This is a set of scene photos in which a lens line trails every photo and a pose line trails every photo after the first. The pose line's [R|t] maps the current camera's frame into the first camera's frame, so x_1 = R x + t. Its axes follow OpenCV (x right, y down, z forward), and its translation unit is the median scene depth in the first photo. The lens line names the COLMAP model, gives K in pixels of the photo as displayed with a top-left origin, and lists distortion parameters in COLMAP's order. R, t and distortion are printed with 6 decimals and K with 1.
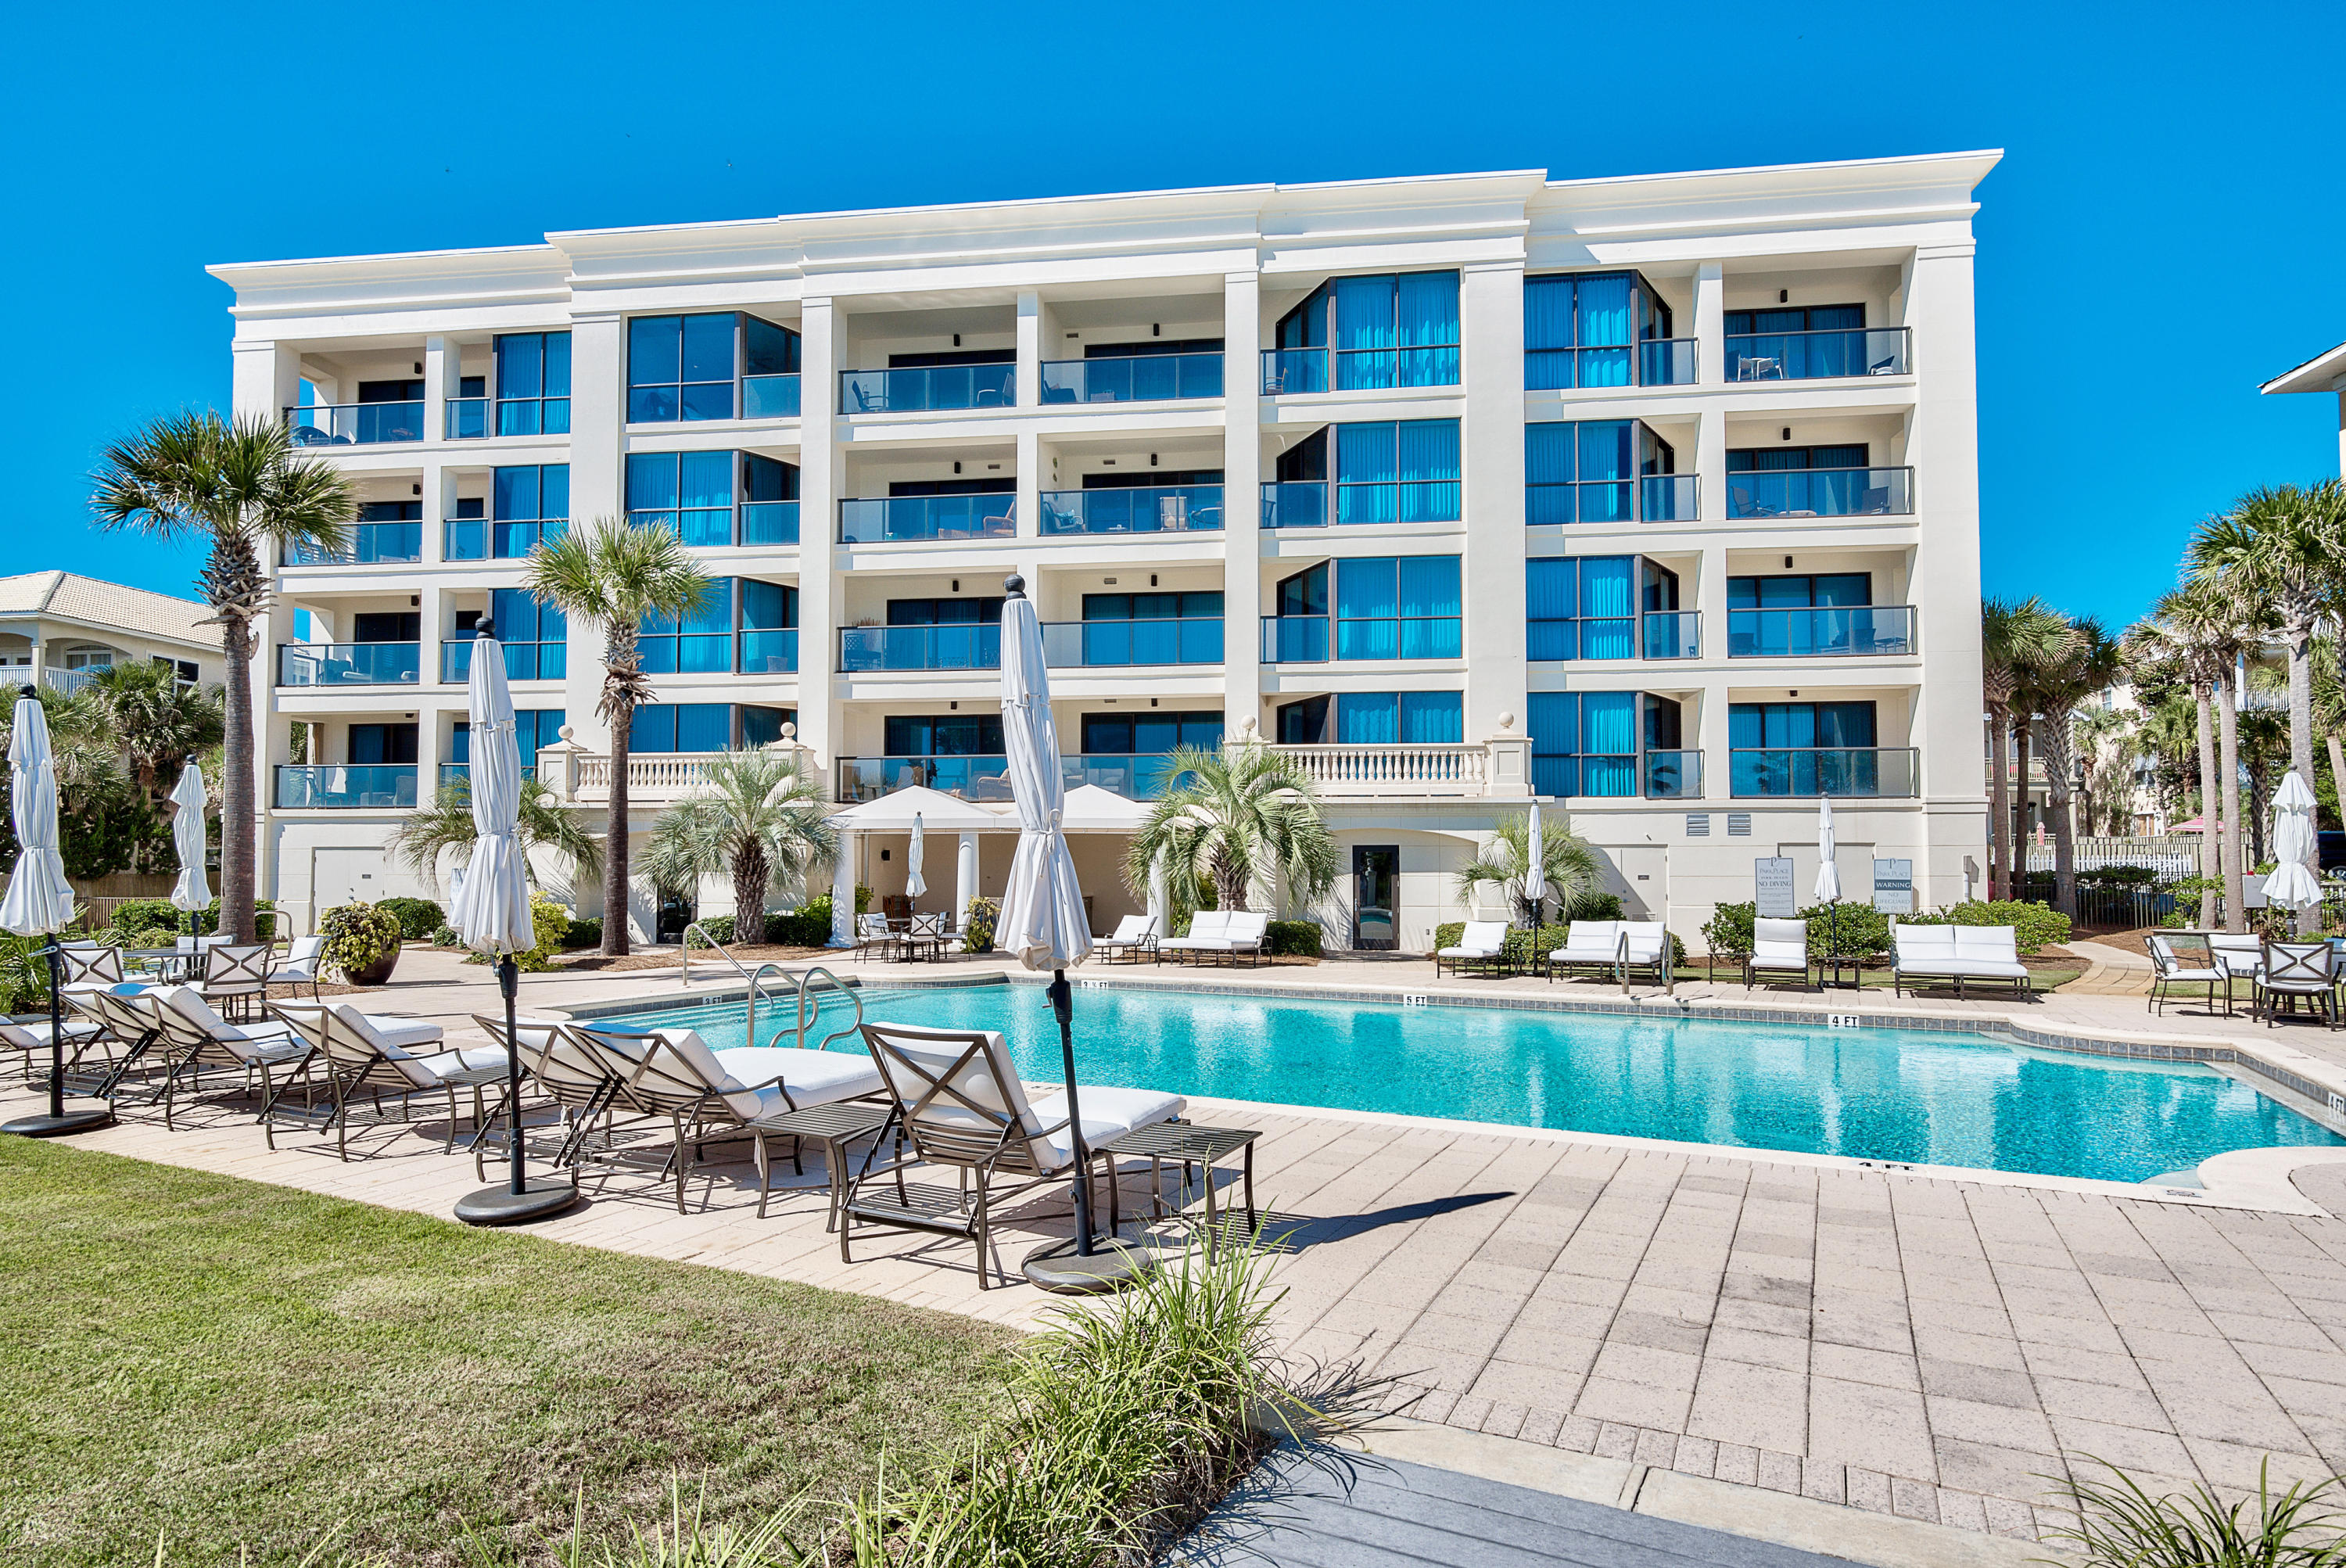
lens RADIAL K [[1270.4, 0, 1173.0], [0, 1270.4, 784.0], [0, 0, 1]] dist [0.008978, 0.000251]
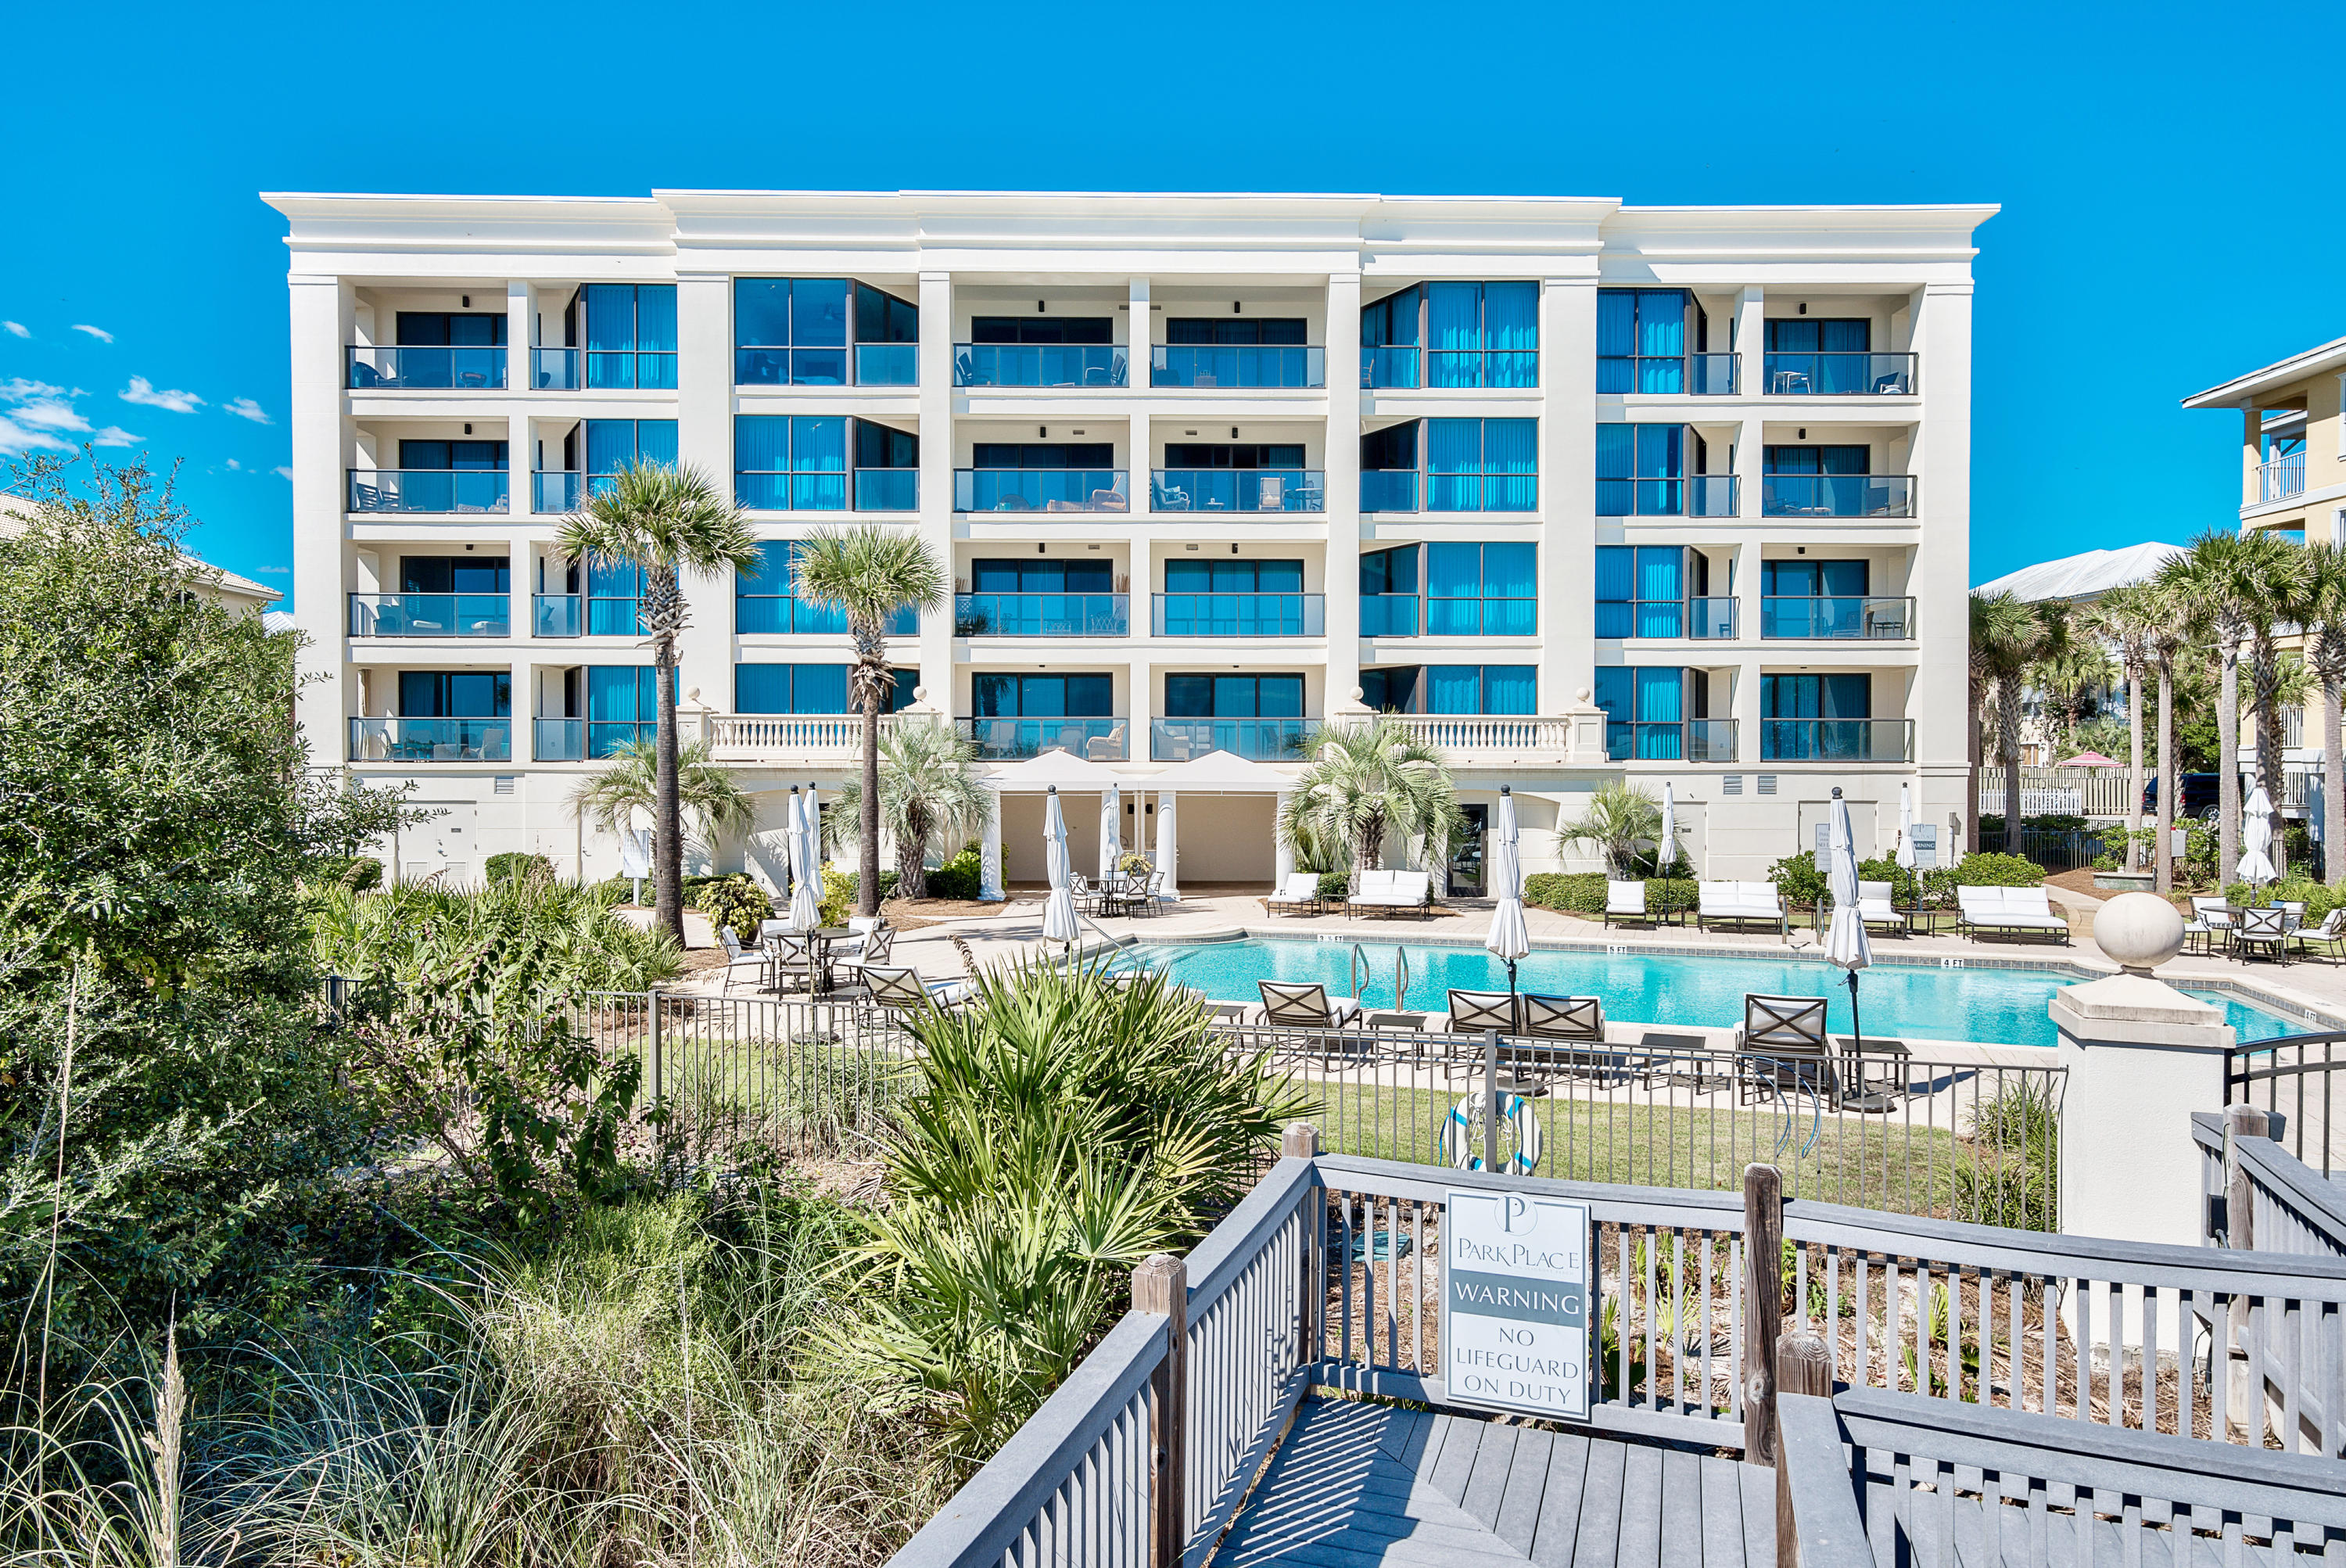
lens RADIAL K [[1445.2, 0, 1168.9], [0, 1445.2, 736.7], [0, 0, 1]] dist [0.027725, -0.000428]
pose [[0.989995, 0.003800, 0.141052, -0.265611], [-0.009495, 0.999166, 0.039723, -0.056152], [-0.140784, -0.040665, 0.989205, -0.212932]]
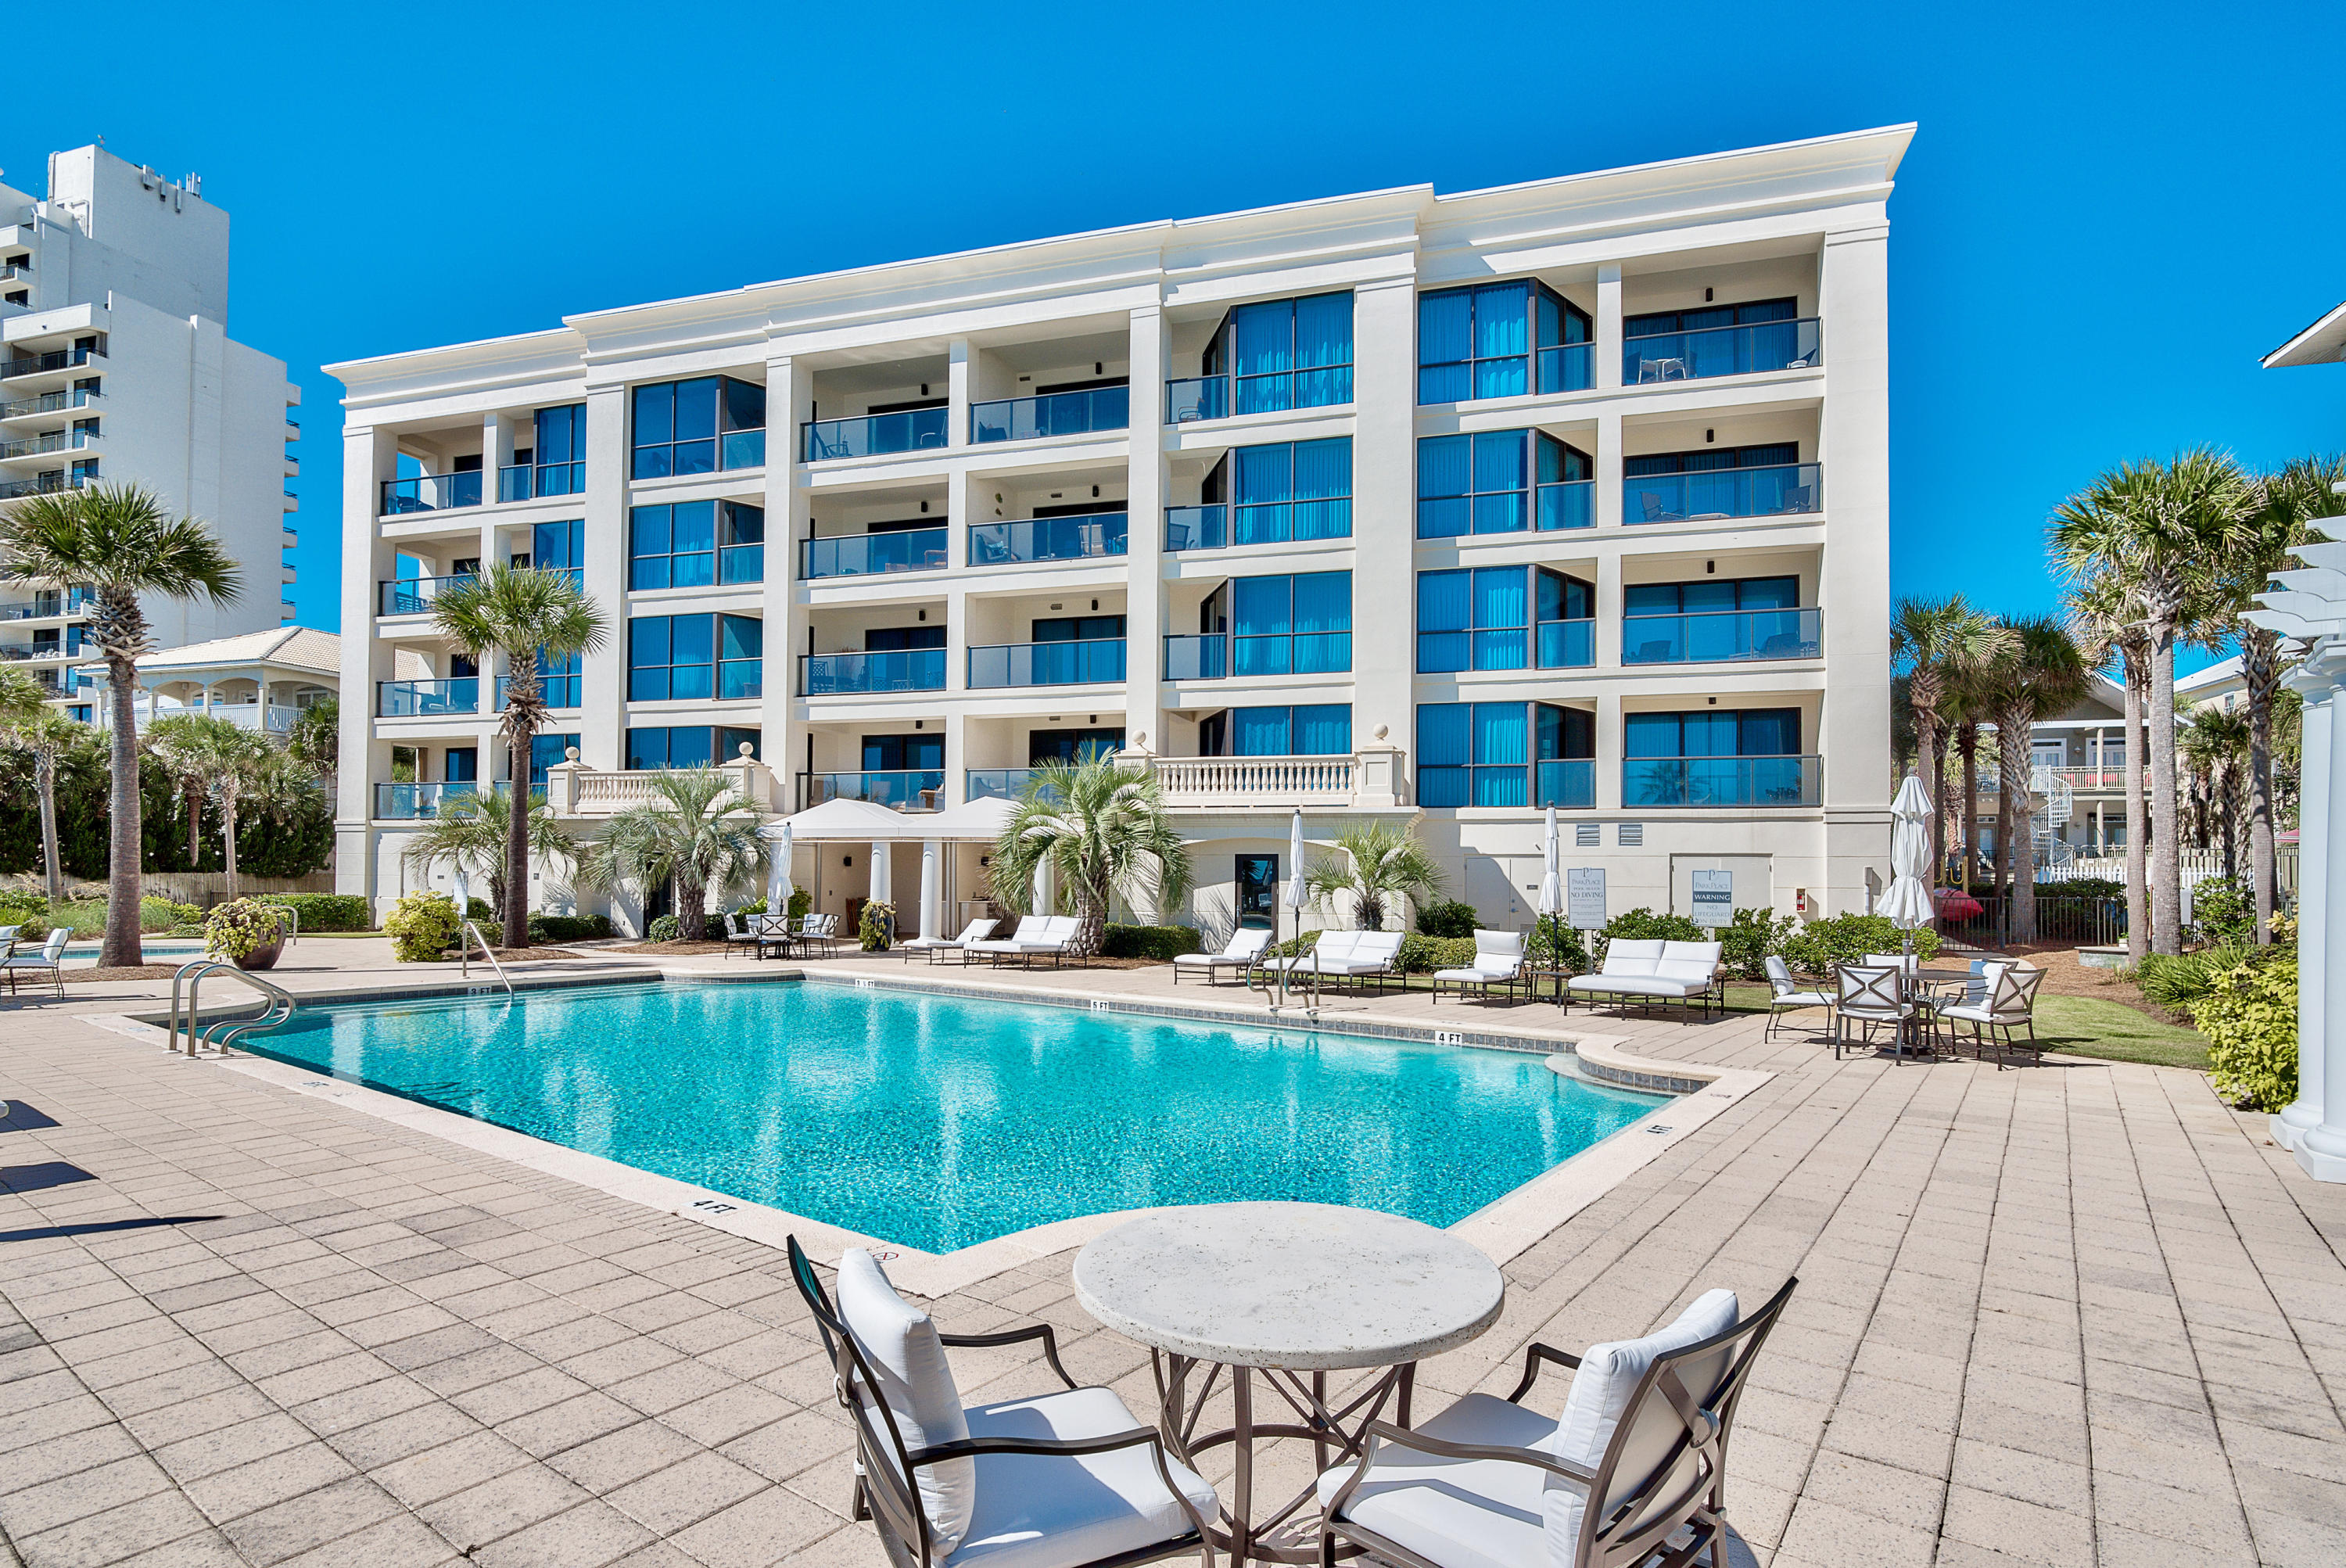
lens RADIAL K [[1160.1, 0, 1178.8], [0, 1160.1, 818.8], [0, 0, 1]] dist [0.000163, -0.000958]
pose [[0.987465, -0.000974, -0.157833, 0.230563], [0.003923, 0.999824, 0.018371, 0.001644], [0.157787, -0.018760, 0.987295, 0.052745]]
